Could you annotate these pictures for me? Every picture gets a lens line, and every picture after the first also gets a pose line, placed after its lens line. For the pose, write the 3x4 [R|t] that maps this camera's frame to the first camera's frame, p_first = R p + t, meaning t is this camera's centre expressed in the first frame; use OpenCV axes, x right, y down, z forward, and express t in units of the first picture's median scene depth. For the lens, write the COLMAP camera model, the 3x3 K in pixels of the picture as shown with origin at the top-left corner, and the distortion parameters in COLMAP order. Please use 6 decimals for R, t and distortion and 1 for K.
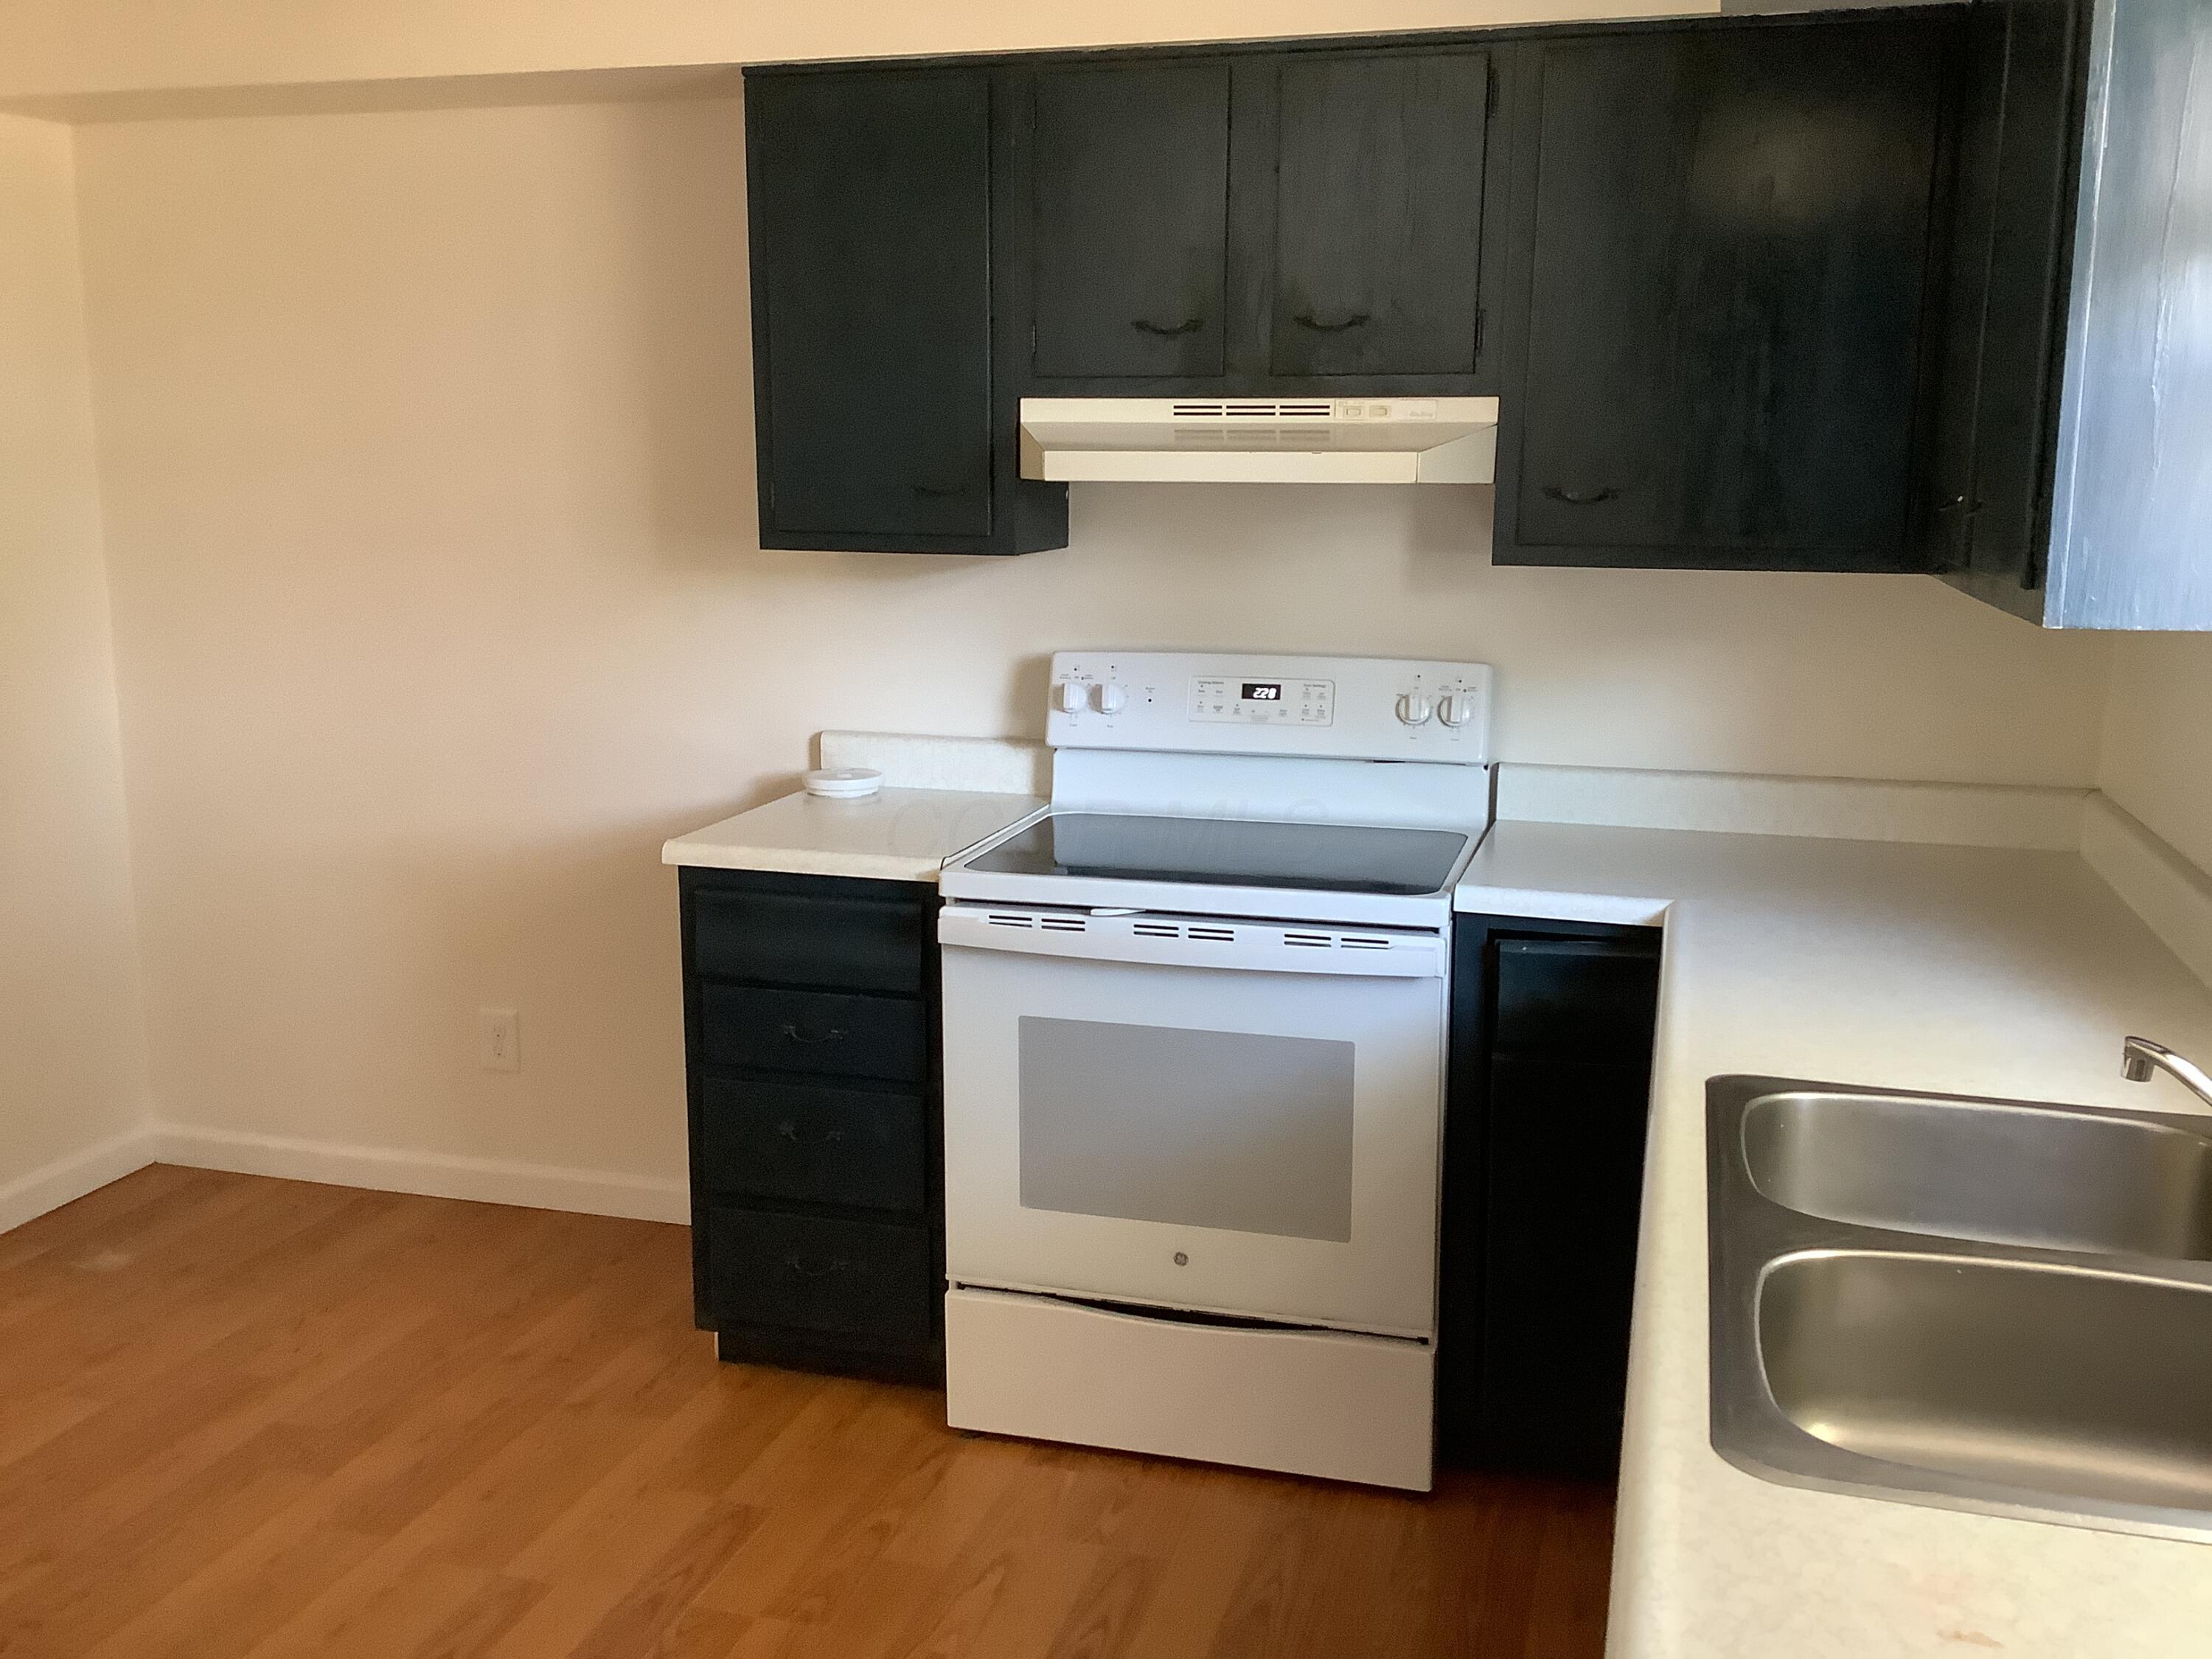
lens RADIAL K [[2007.6, 0, 1119.8], [0, 2007.6, 835.0], [0, 0, 1]] dist [0.142279, -0.253648]
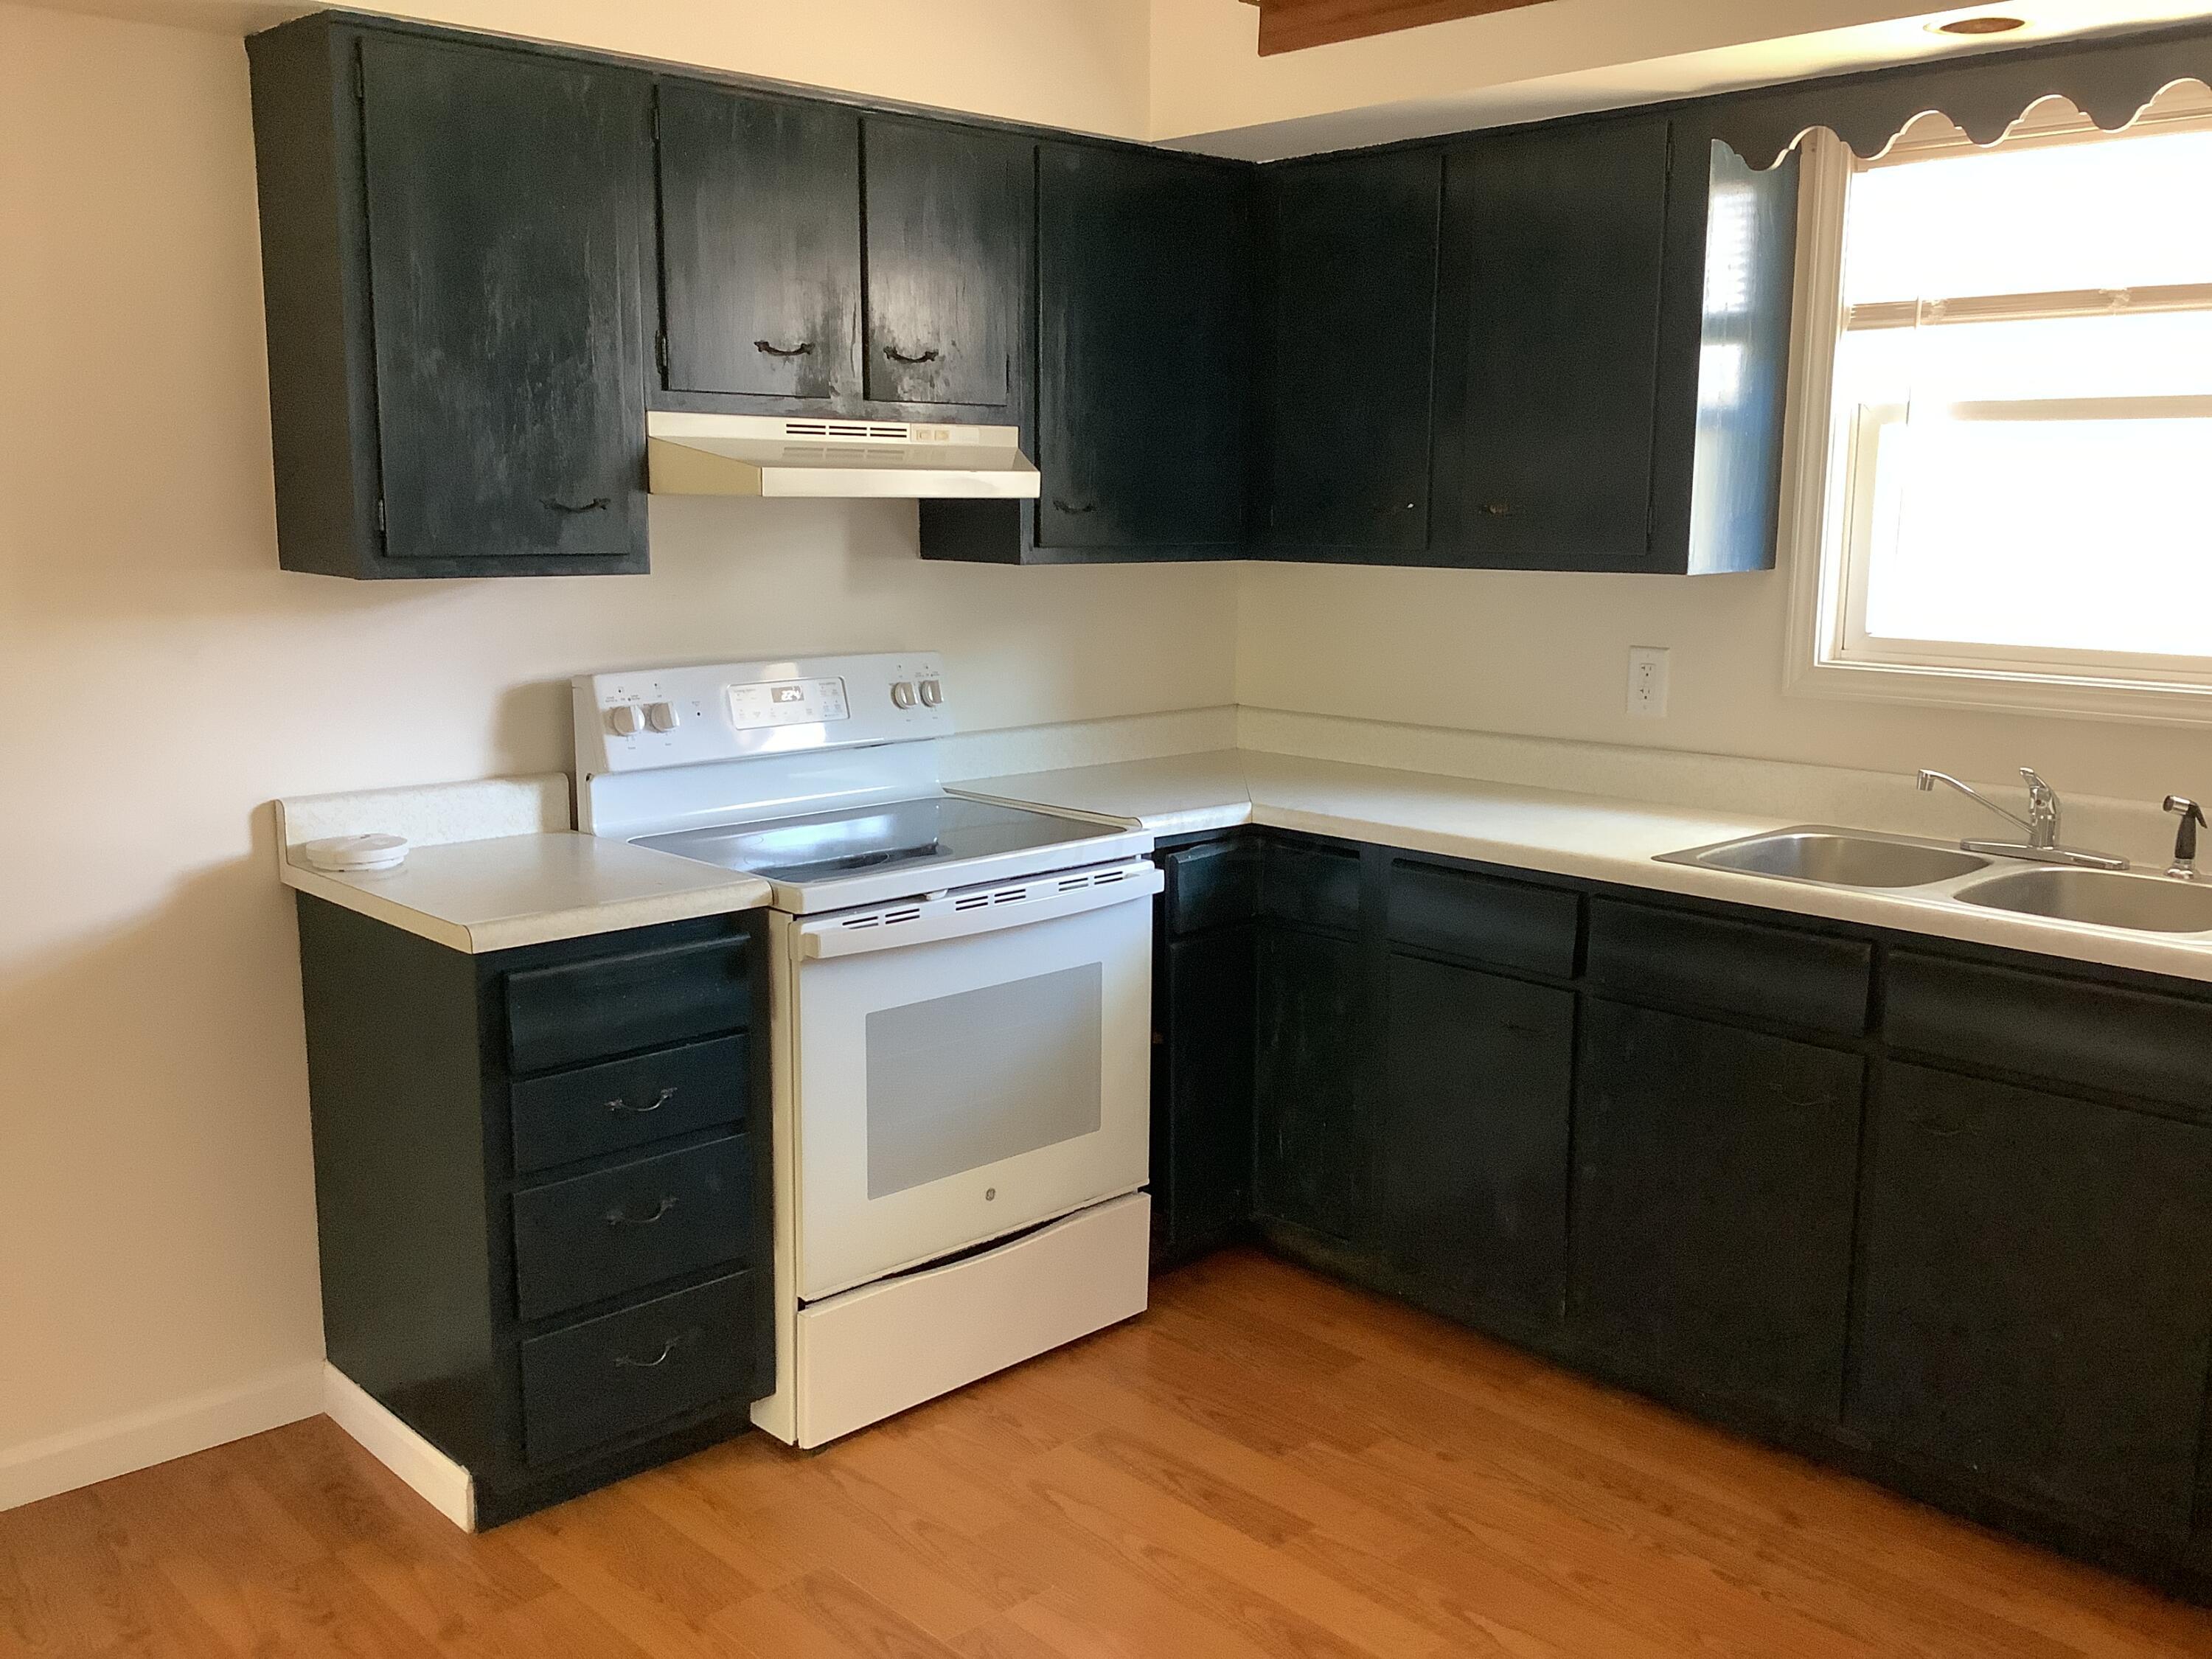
lens RADIAL K [[2007.6, 0, 1119.8], [0, 2007.6, 835.0], [0, 0, 1]] dist [0.142279, -0.253648]
pose [[0.505941, -0.151676, 0.849127, -0.825066], [0.156255, 0.984248, 0.082710, -0.064115], [-0.848297, 0.090834, 0.521672, 0.332064]]
